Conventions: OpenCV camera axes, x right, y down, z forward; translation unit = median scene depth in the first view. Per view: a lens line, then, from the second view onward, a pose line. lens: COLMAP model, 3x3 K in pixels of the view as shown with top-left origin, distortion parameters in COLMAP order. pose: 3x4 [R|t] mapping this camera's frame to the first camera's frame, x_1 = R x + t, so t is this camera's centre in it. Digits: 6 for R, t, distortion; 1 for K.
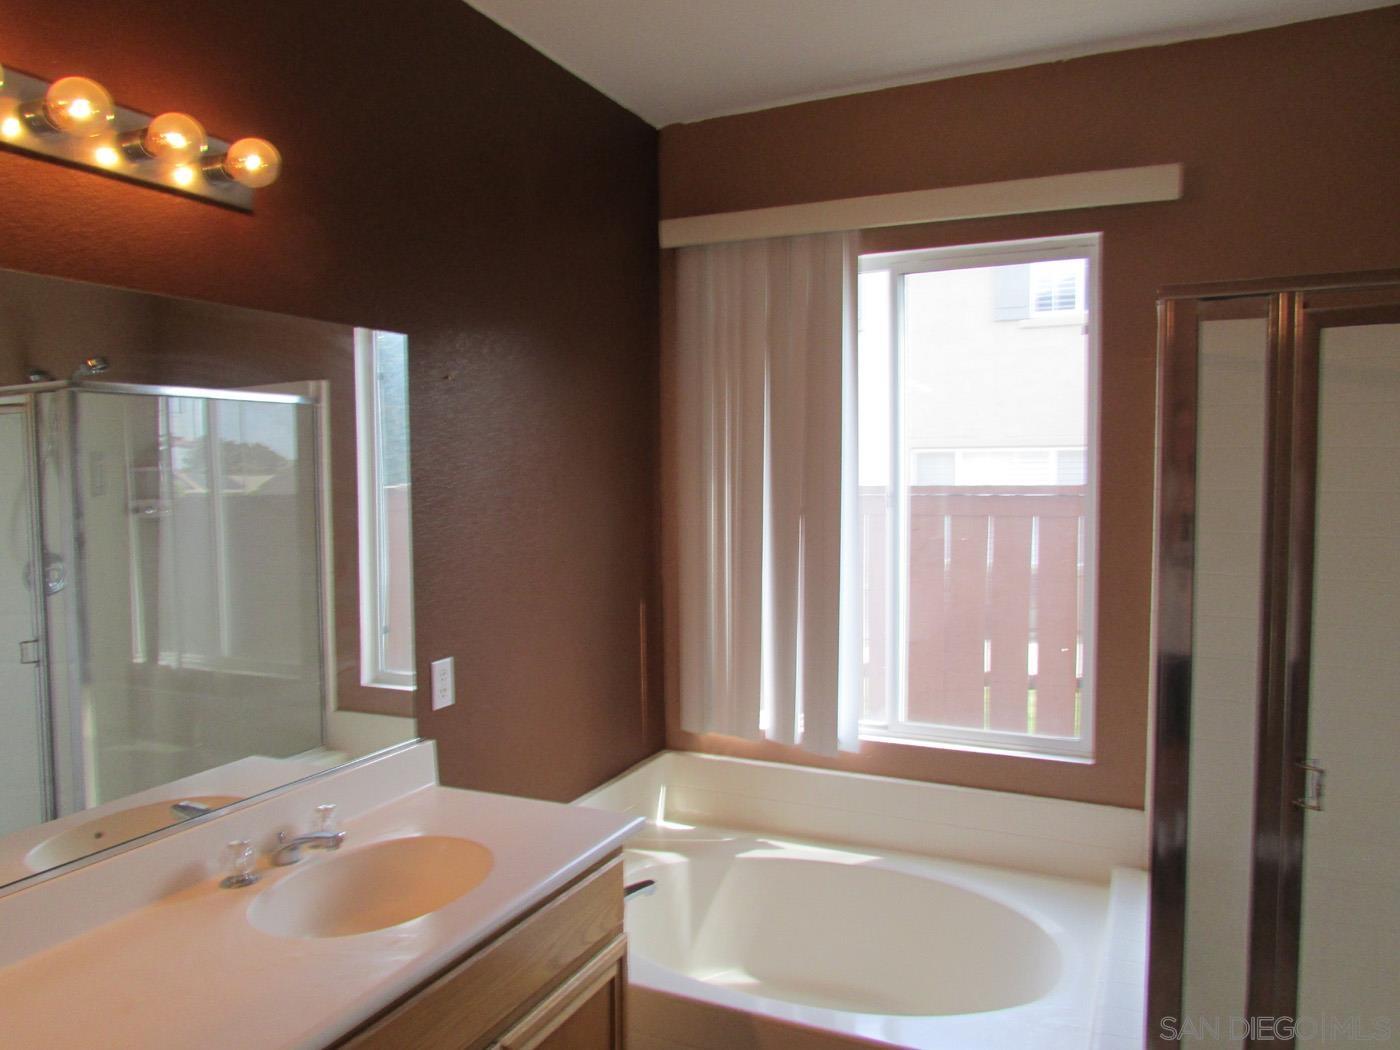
lens RADIAL K [[995.9, 0, 700.0], [0, 995.9, 526.4], [0, 0, 1]] dist [-0.018876, 0.003155]
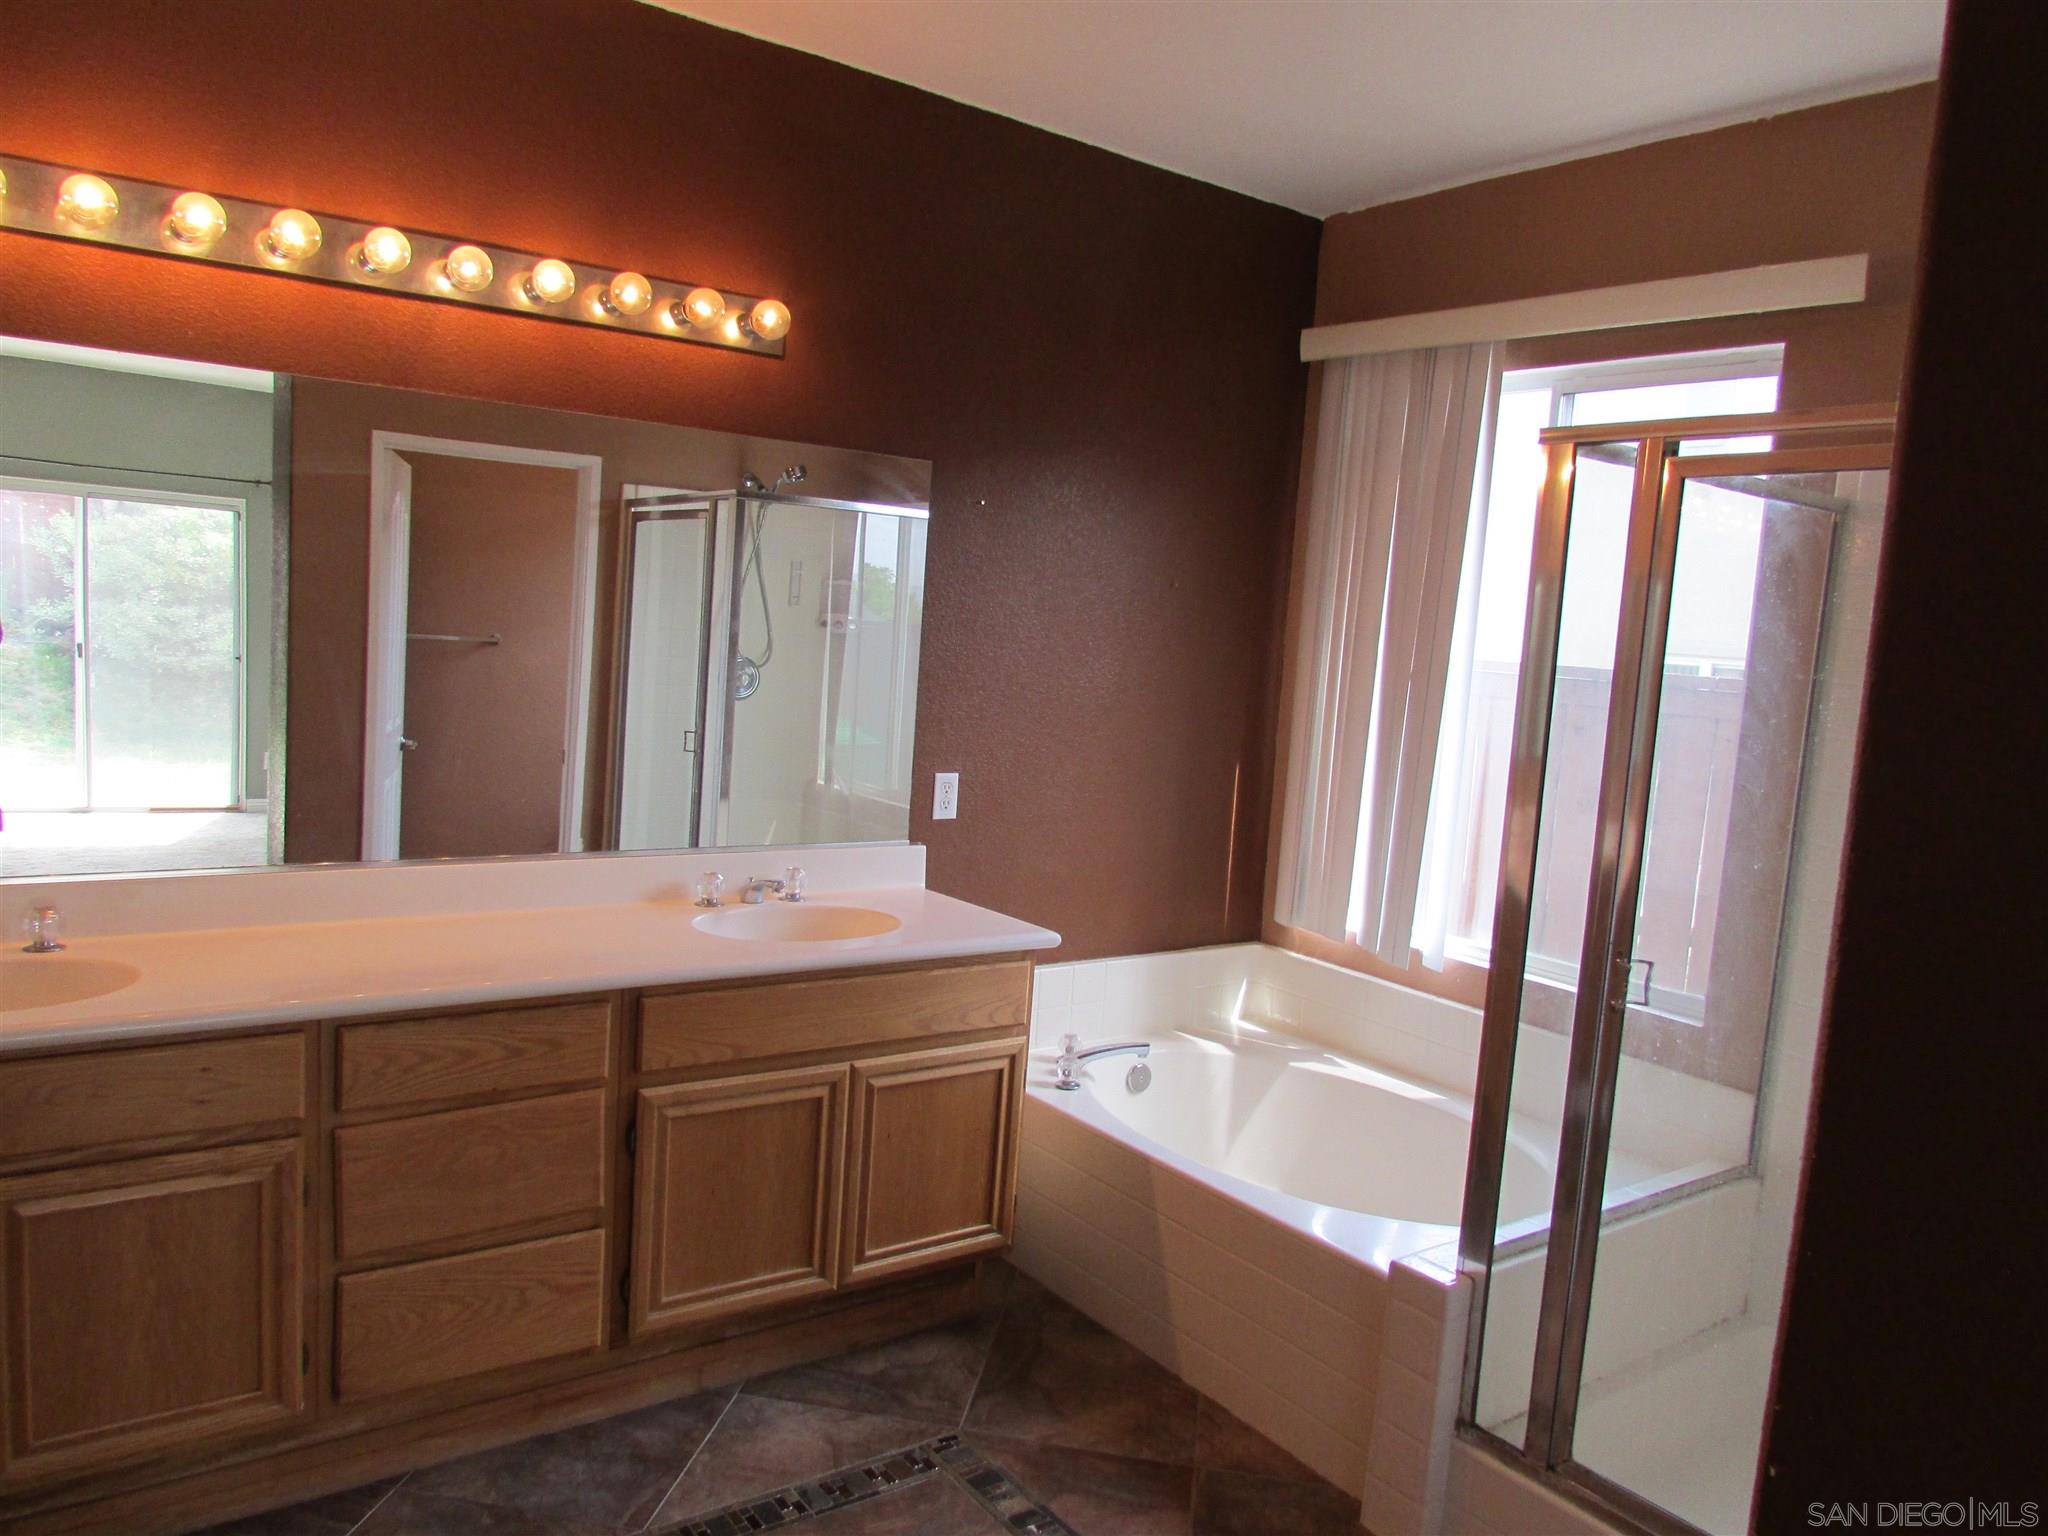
lens RADIAL K [[1456.9, 0, 1026.1], [0, 1456.9, 770.4], [0, 0, 1]] dist [-0.018876, 0.003155]
pose [[0.874140, 0.120692, -0.470440, 0.405051], [-0.105243, 0.992688, 0.059120, 0.024166], [0.474135, -0.002169, 0.880450, -0.236017]]
